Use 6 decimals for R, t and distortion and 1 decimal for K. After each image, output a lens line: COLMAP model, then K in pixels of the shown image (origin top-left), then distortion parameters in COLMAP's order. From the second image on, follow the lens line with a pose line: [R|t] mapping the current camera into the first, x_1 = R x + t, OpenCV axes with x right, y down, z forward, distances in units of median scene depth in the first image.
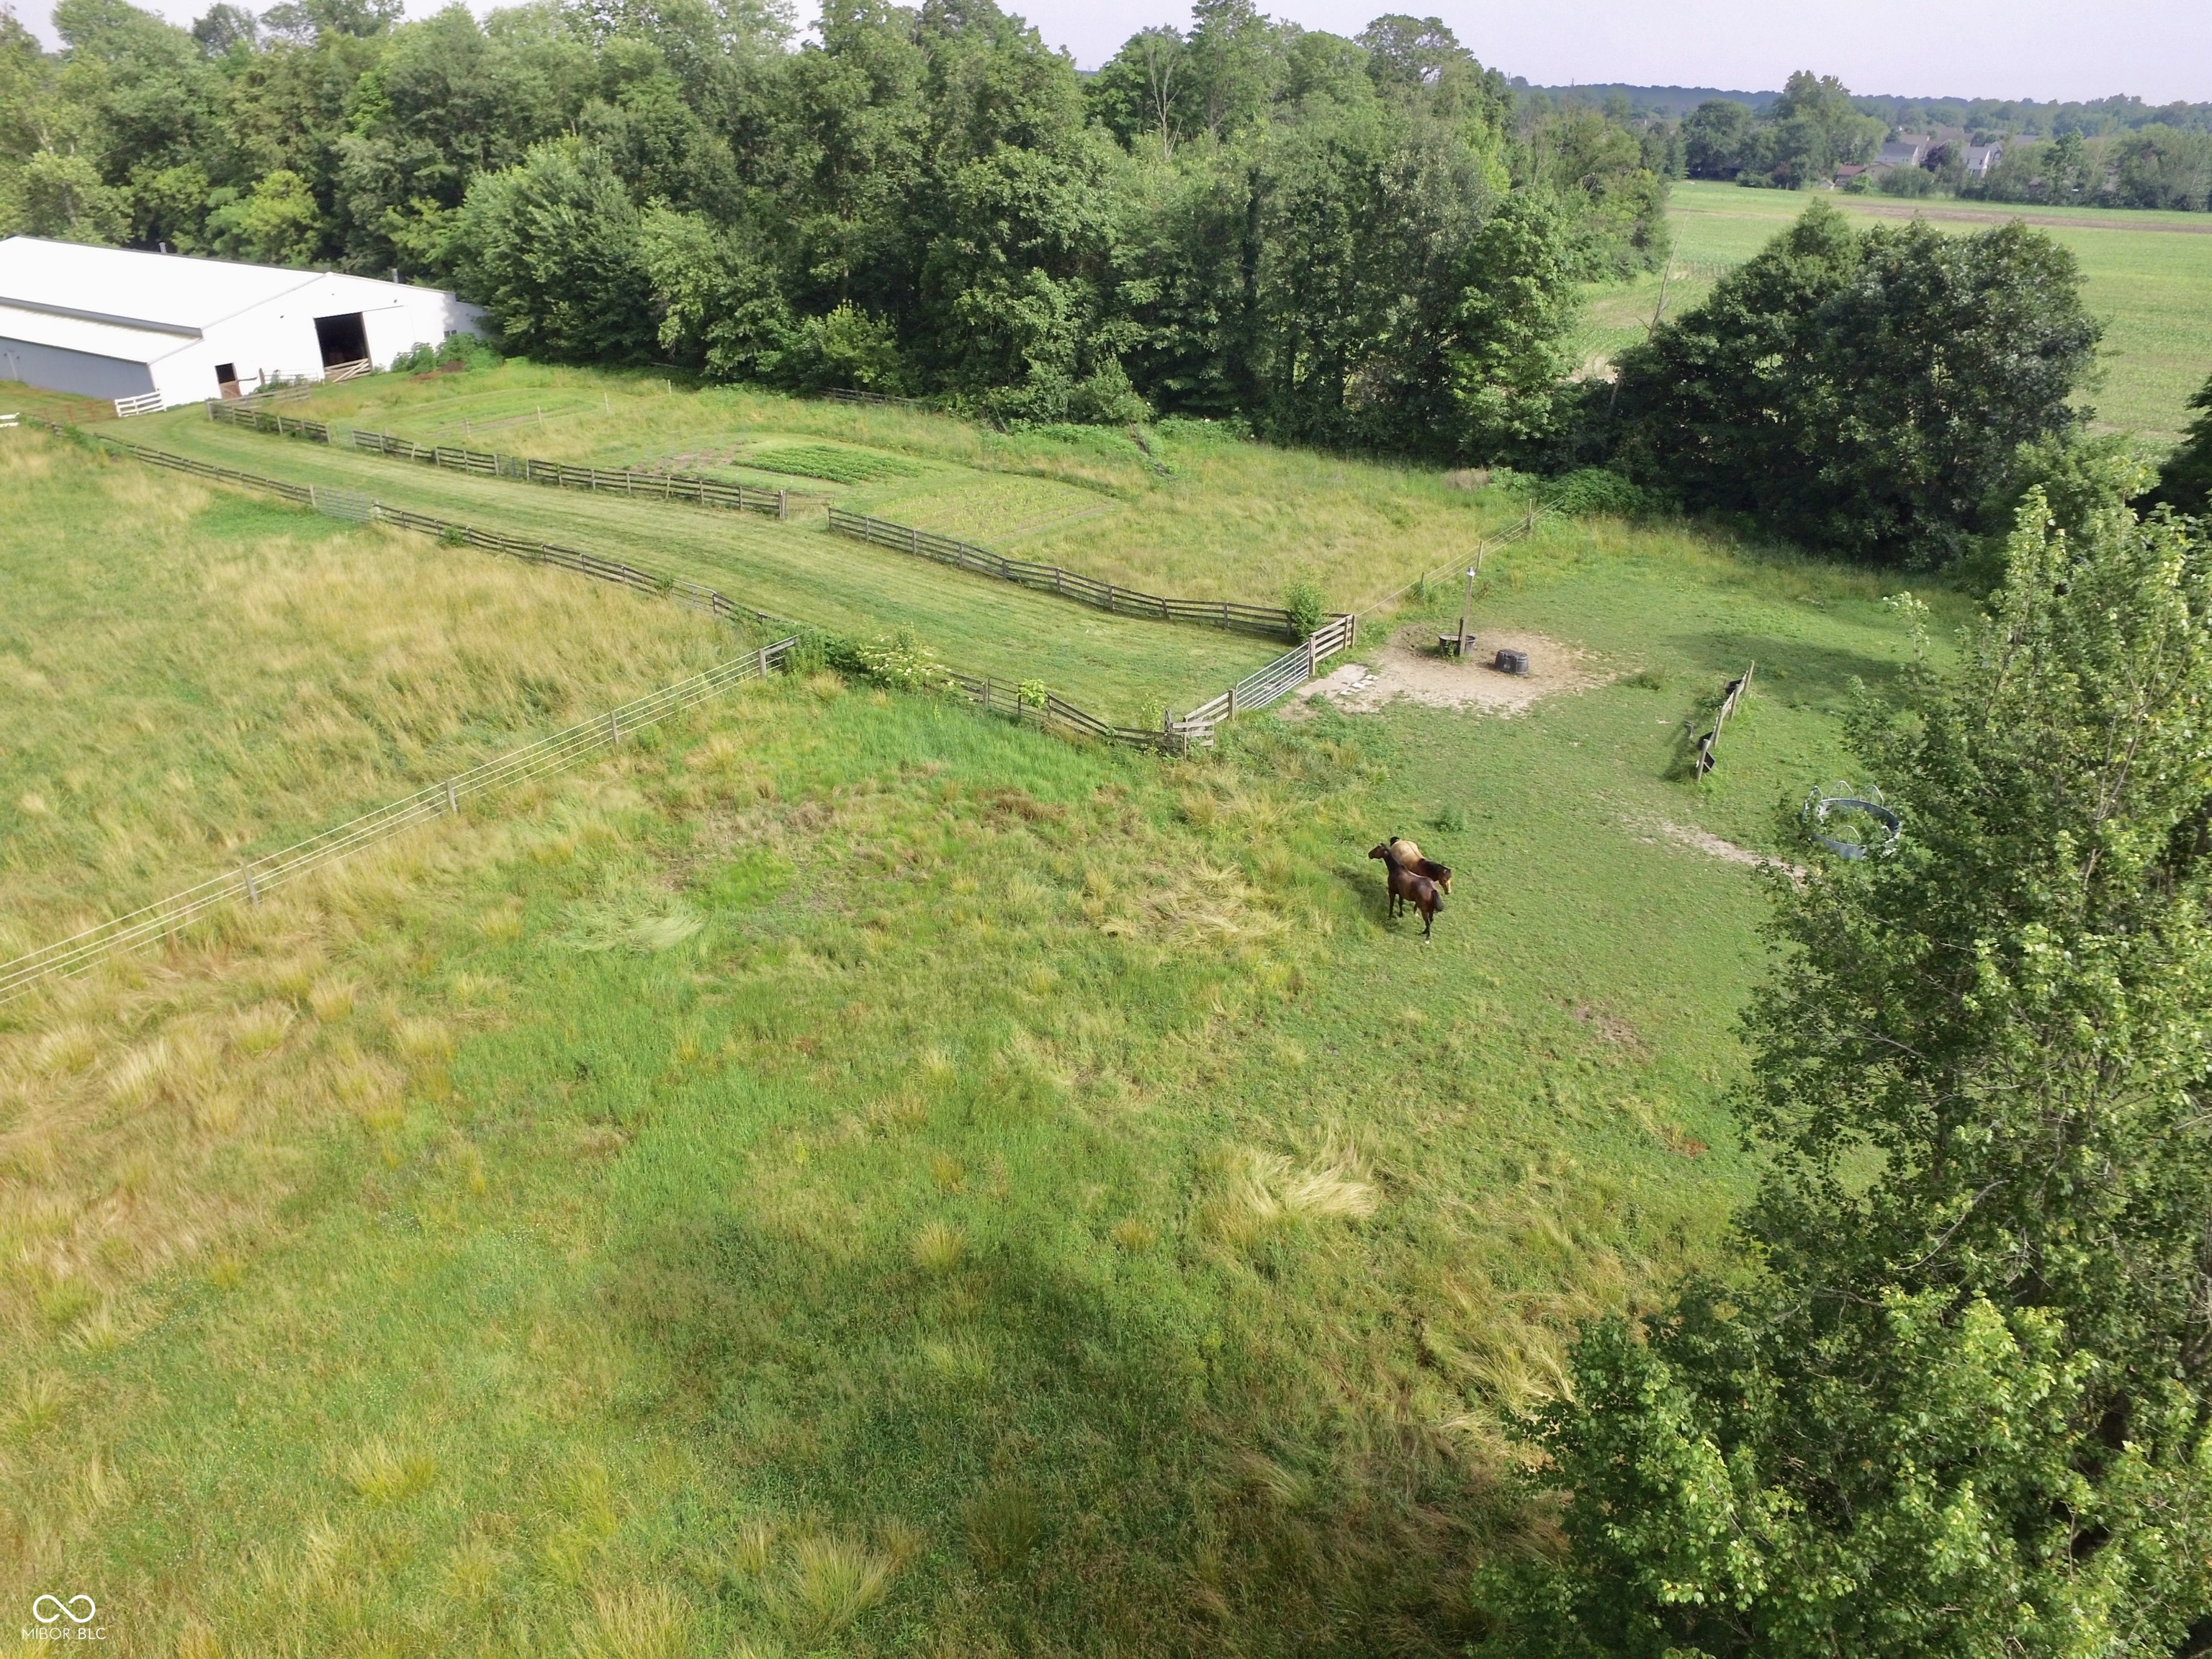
lens RADIAL K [[1502.0, 0, 1106.4], [0, 1502.0, 845.9], [0, 0, 1]] dist [-0.119223, 0.090971]
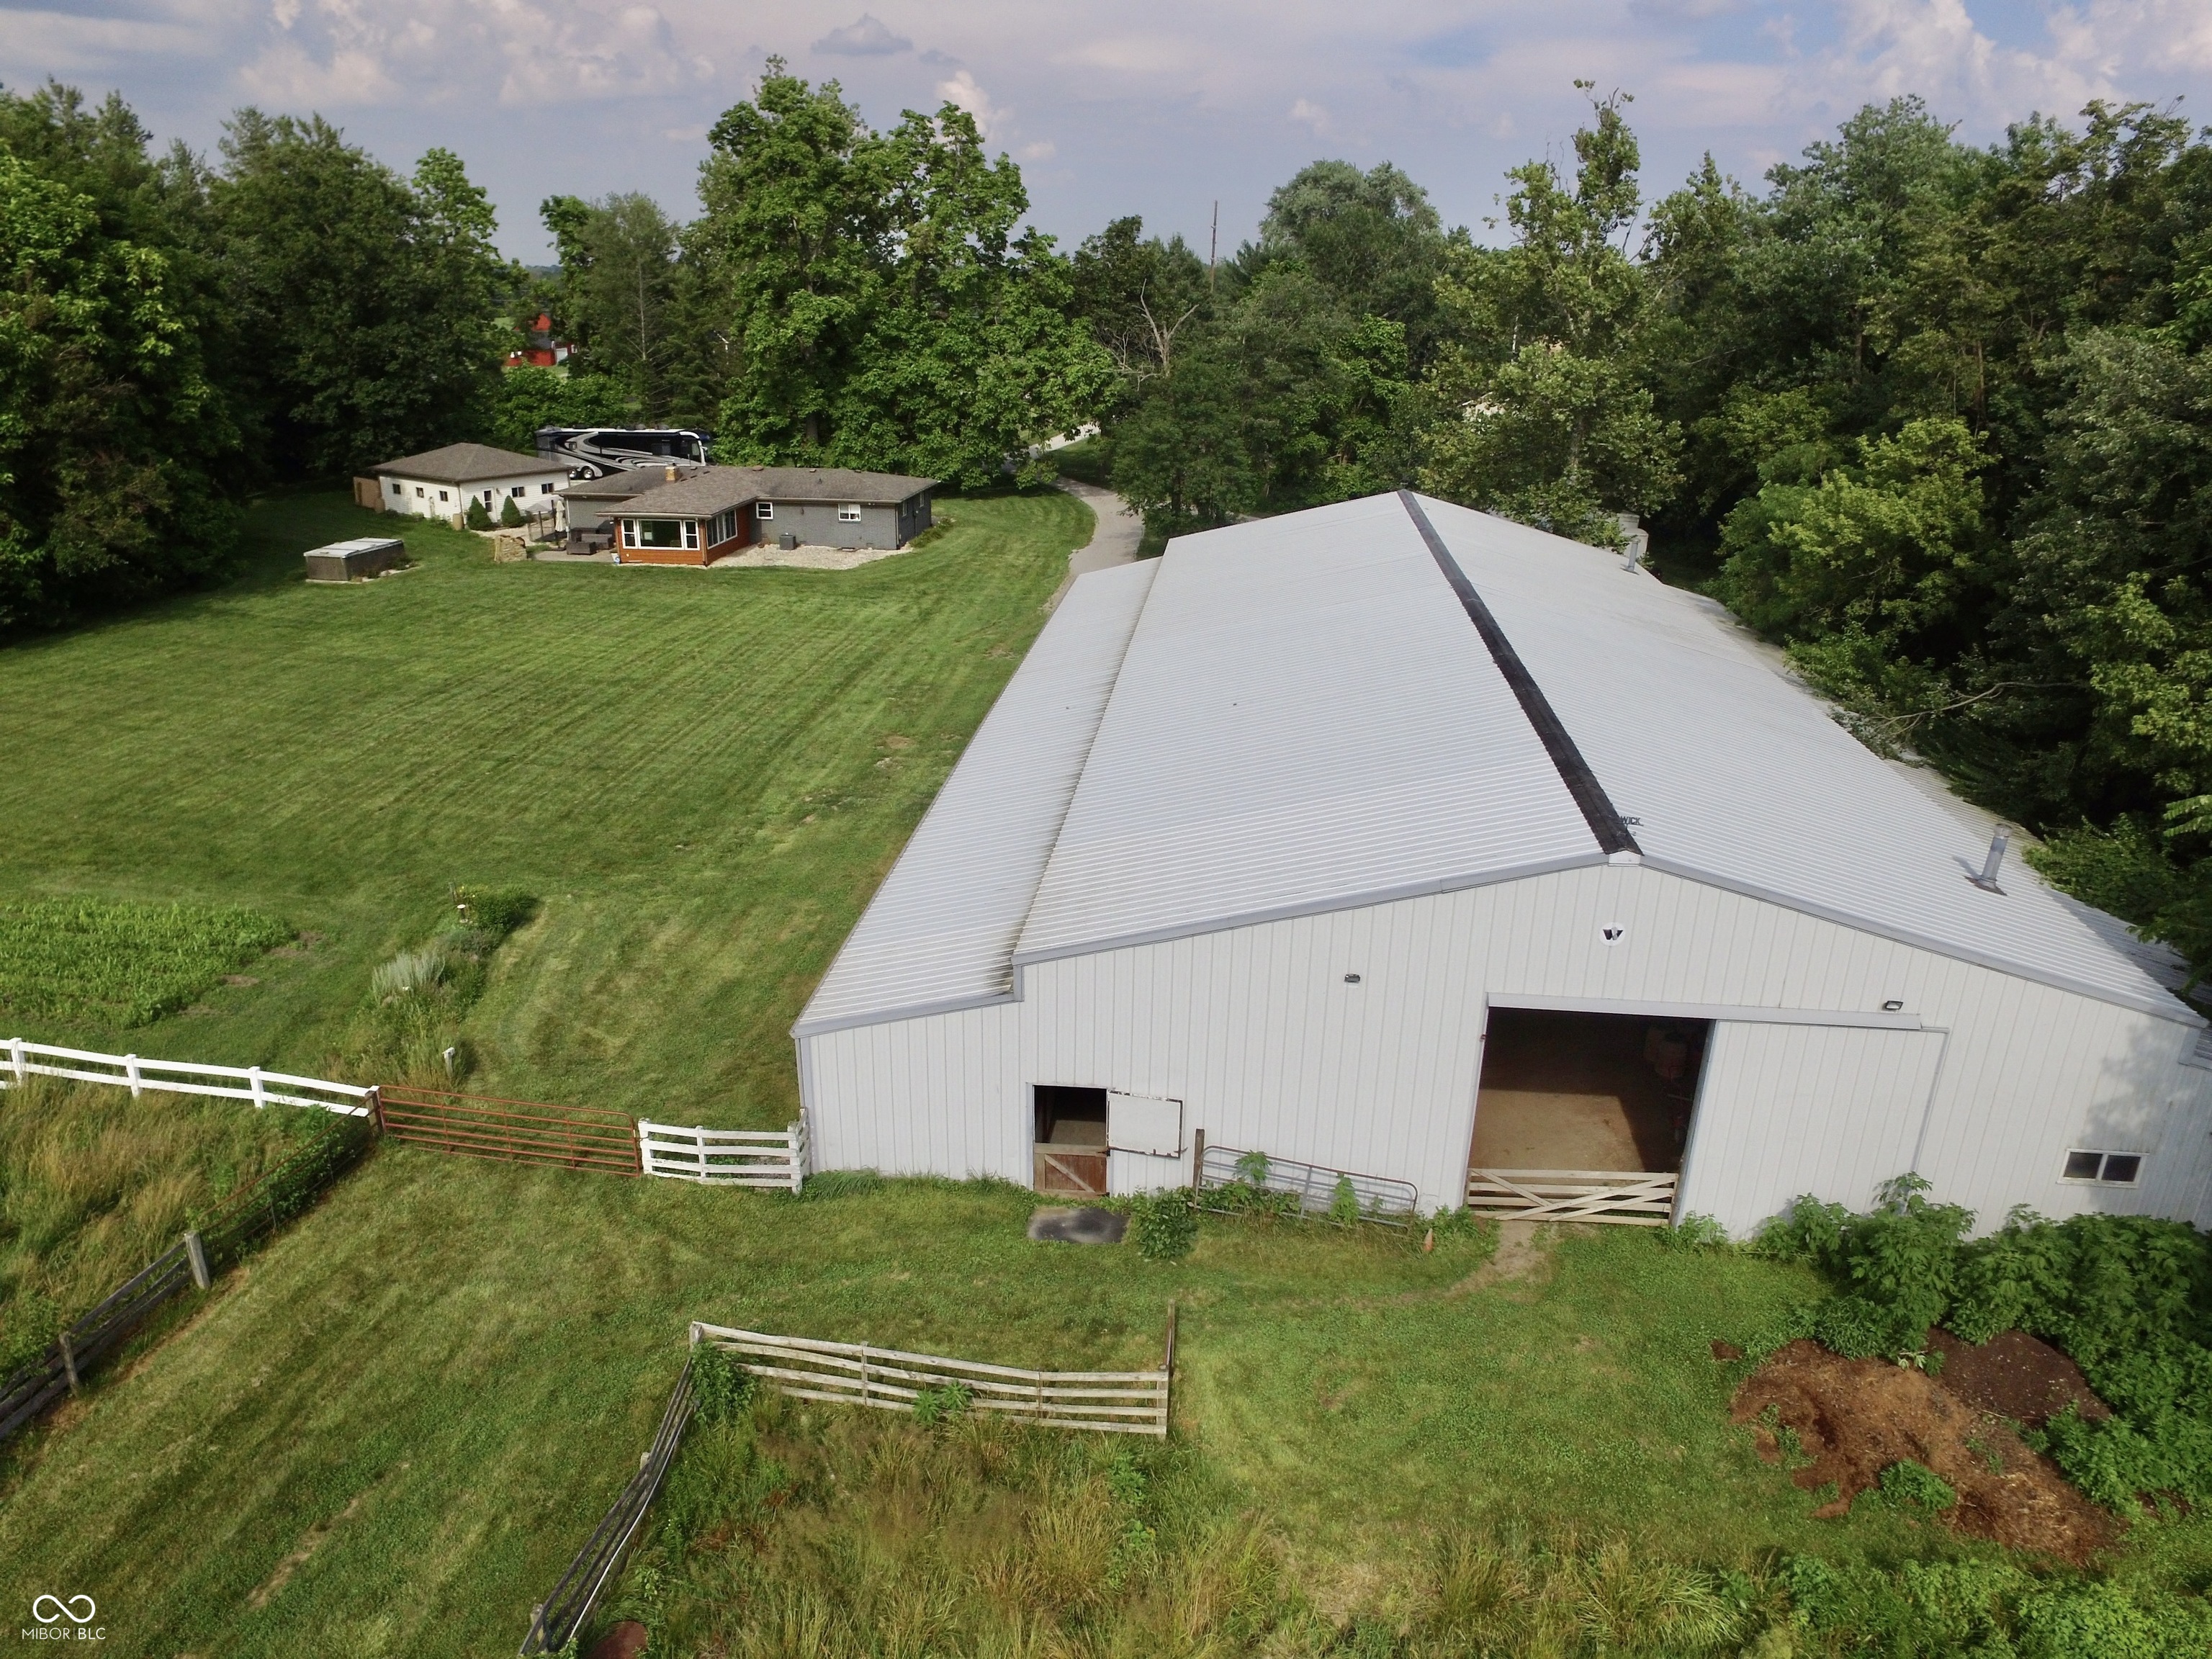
lens RADIAL K [[1502.0, 0, 1106.4], [0, 1502.0, 845.9], [0, 0, 1]] dist [-0.119223, 0.090971]
pose [[0.432358, 0.317765, -0.843855, -0.392676], [-0.430565, 0.895019, 0.116427, -0.407662], [0.792263, 0.312997, 0.523787, 0.851799]]
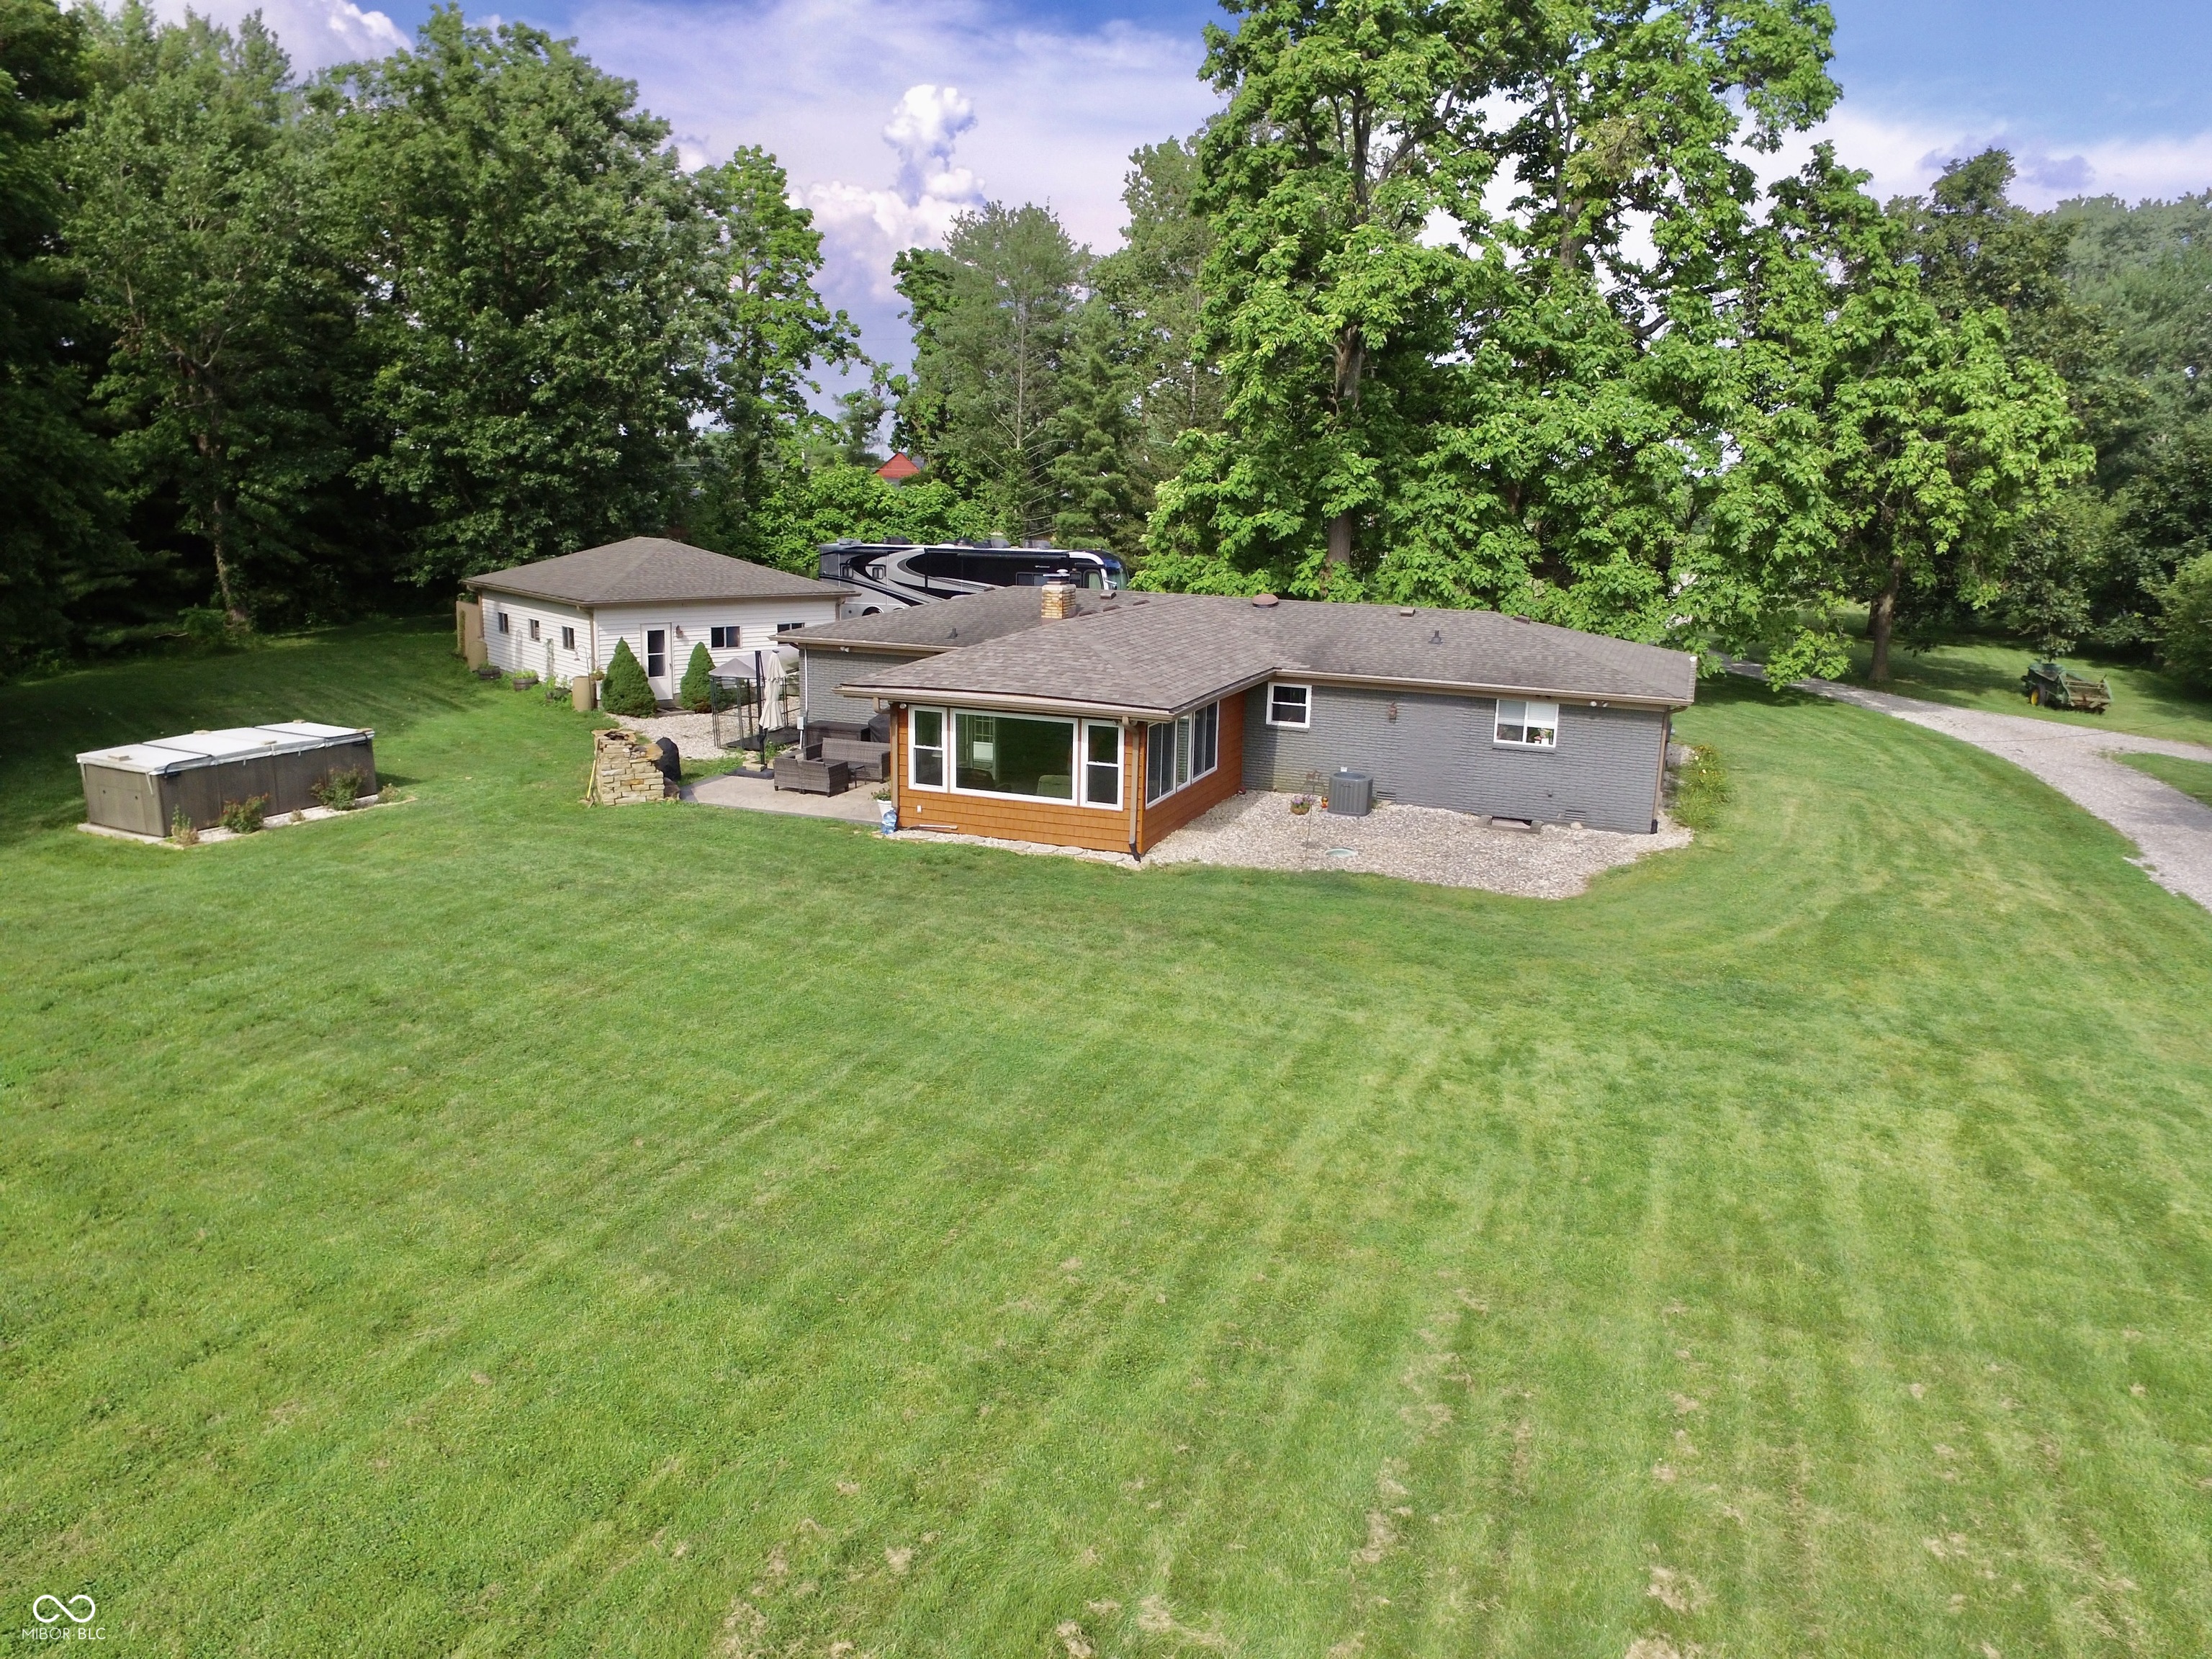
lens RADIAL K [[1511.2, 0, 1101.6], [0, 1511.2, 833.5], [0, 0, 1]] dist [-0.129472, 0.101175]
pose [[0.208132, 0.216354, -0.953872, -0.980753], [-0.475843, 0.874438, 0.094509, -0.382127], [0.854549, 0.434222, 0.284949, 0.973298]]
